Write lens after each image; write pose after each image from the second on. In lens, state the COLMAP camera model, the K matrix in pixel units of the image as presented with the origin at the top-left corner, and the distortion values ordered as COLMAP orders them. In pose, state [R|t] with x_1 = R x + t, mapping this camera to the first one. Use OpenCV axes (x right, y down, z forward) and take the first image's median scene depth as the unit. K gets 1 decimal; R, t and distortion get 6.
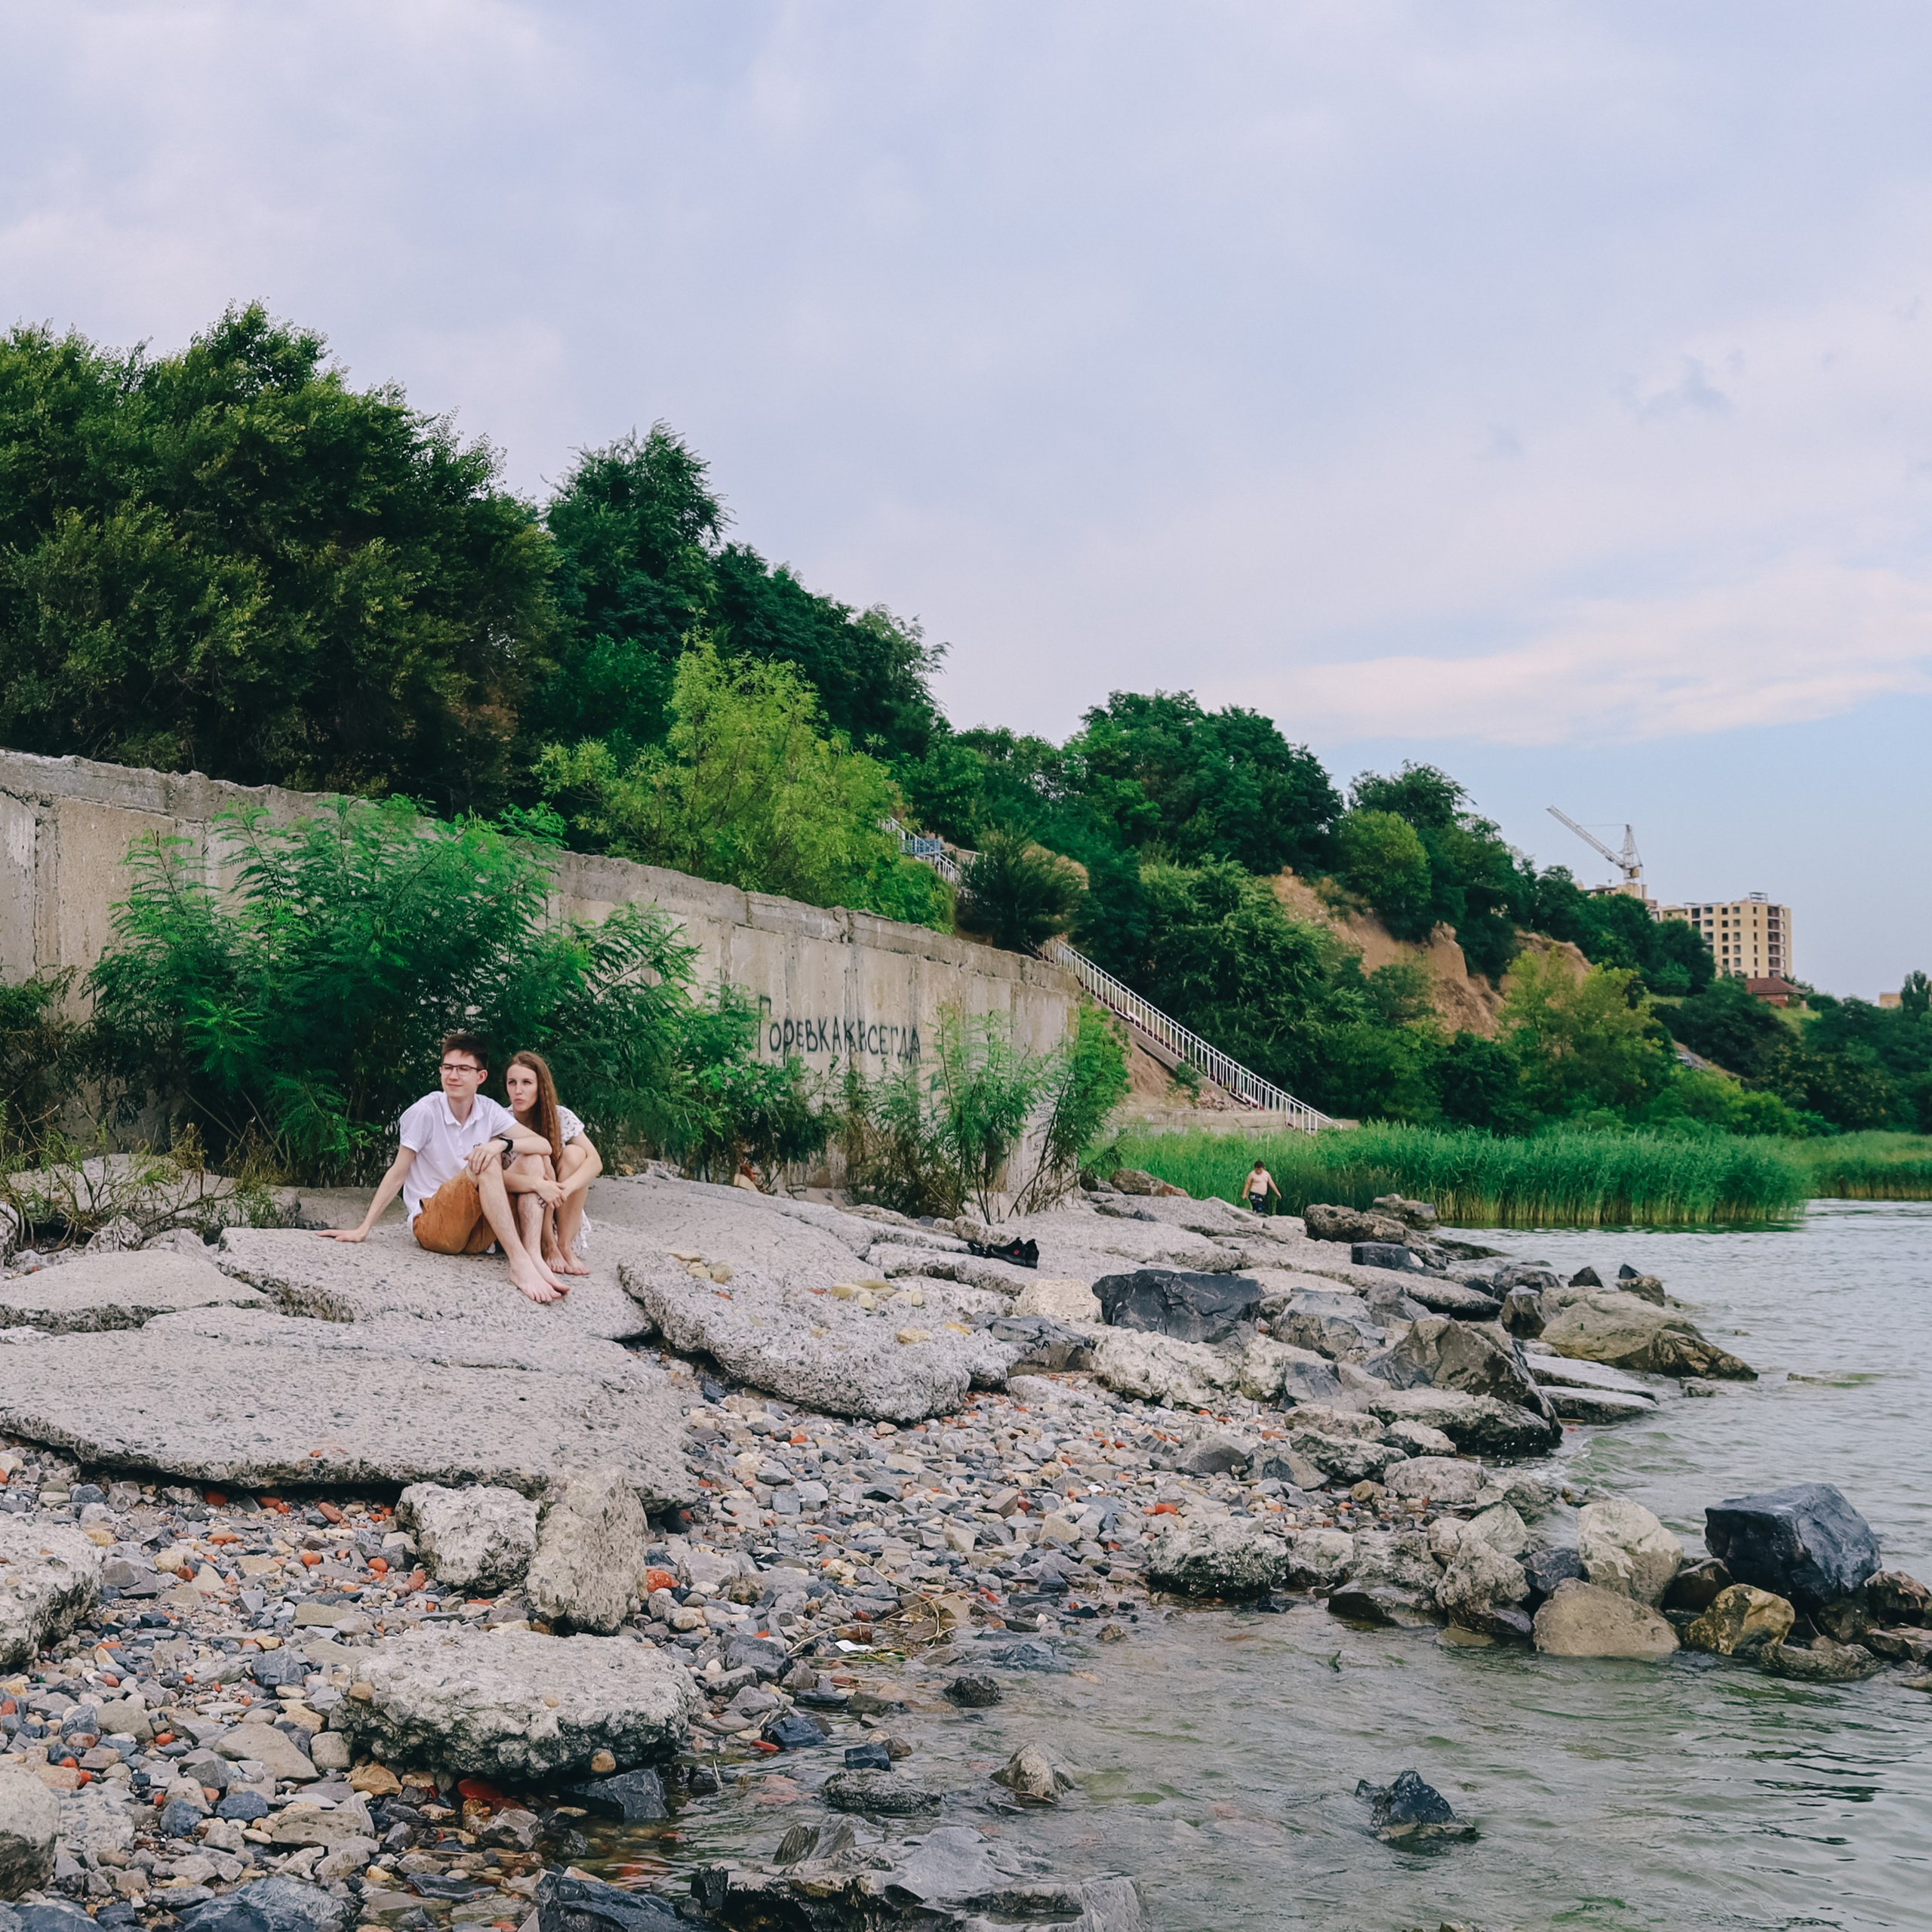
lens RADIAL K [[3120.1, 0, 966.0], [0, 3120.1, 966.0], [0, 0, 1]] dist [-0.108870, 0.076014]
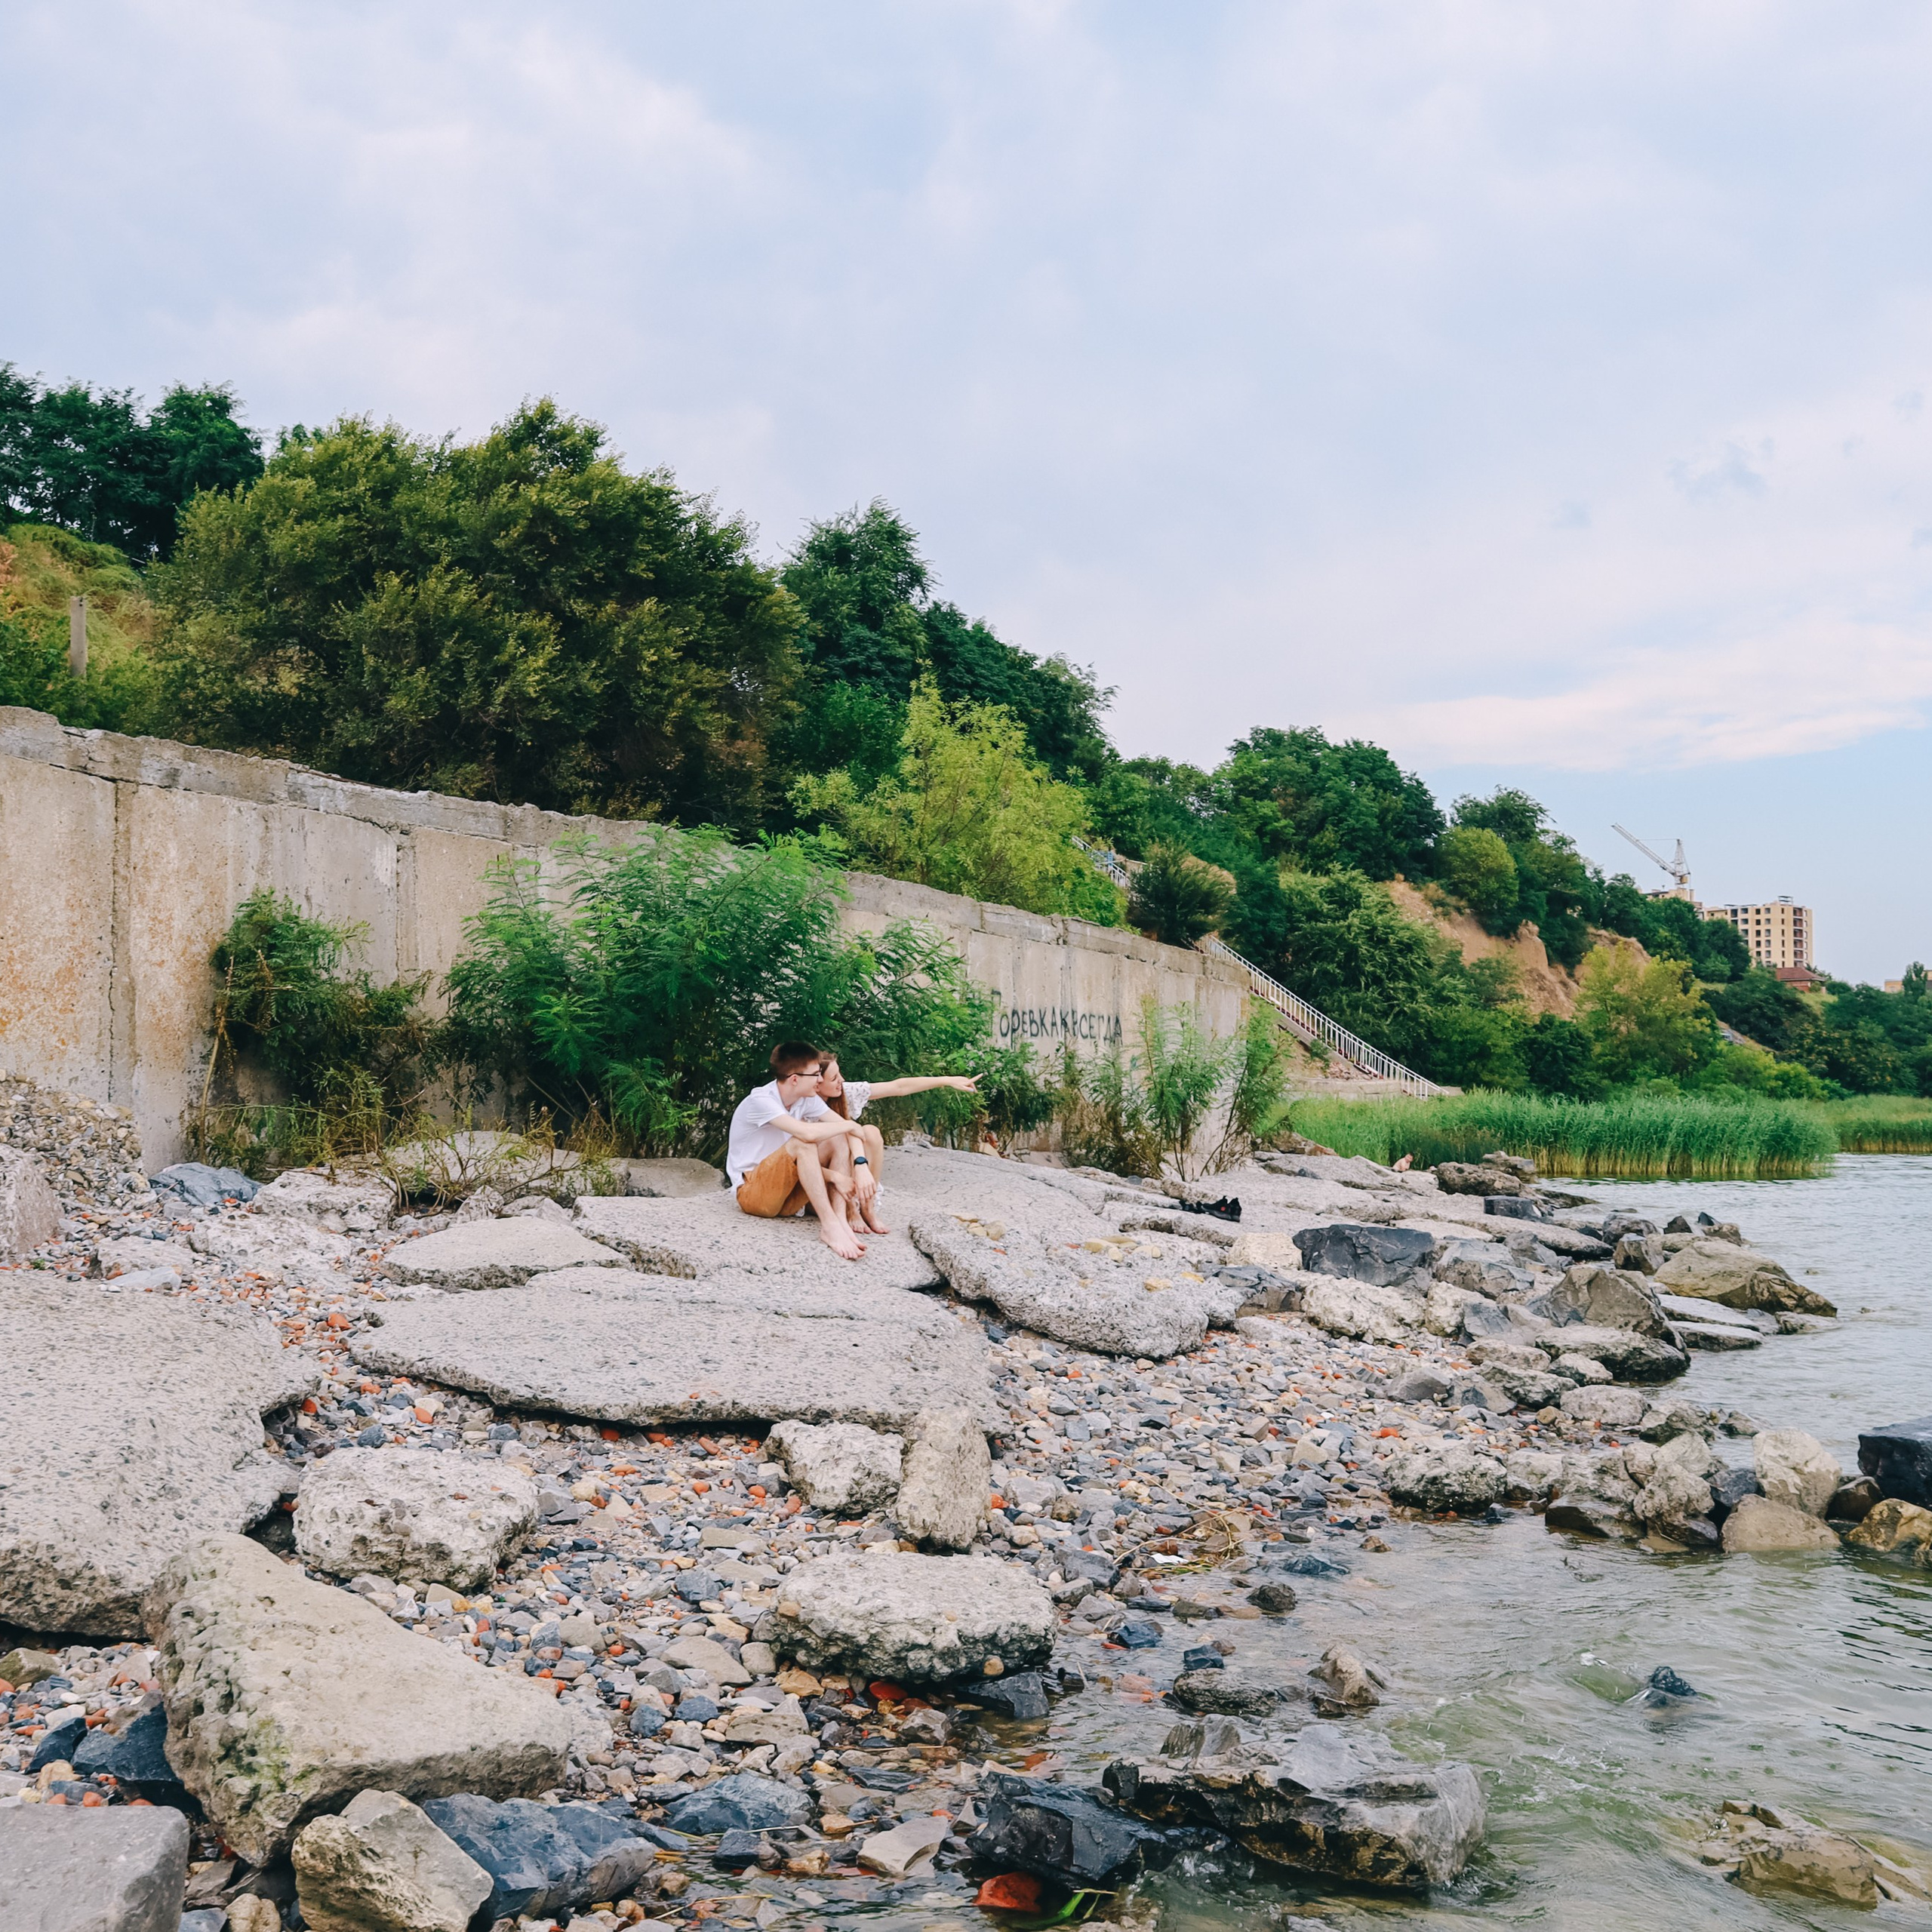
lens RADIAL K [[2602.7, 0, 966.0], [0, 2602.7, 966.0], [0, 0, 1]] dist [-0.112805, 0.111199]
pose [[0.999796, 0.000343, 0.020173, -0.104988], [-0.000785, 0.999760, 0.021892, -0.023365], [-0.020160, -0.021903, 0.999557, 0.011691]]
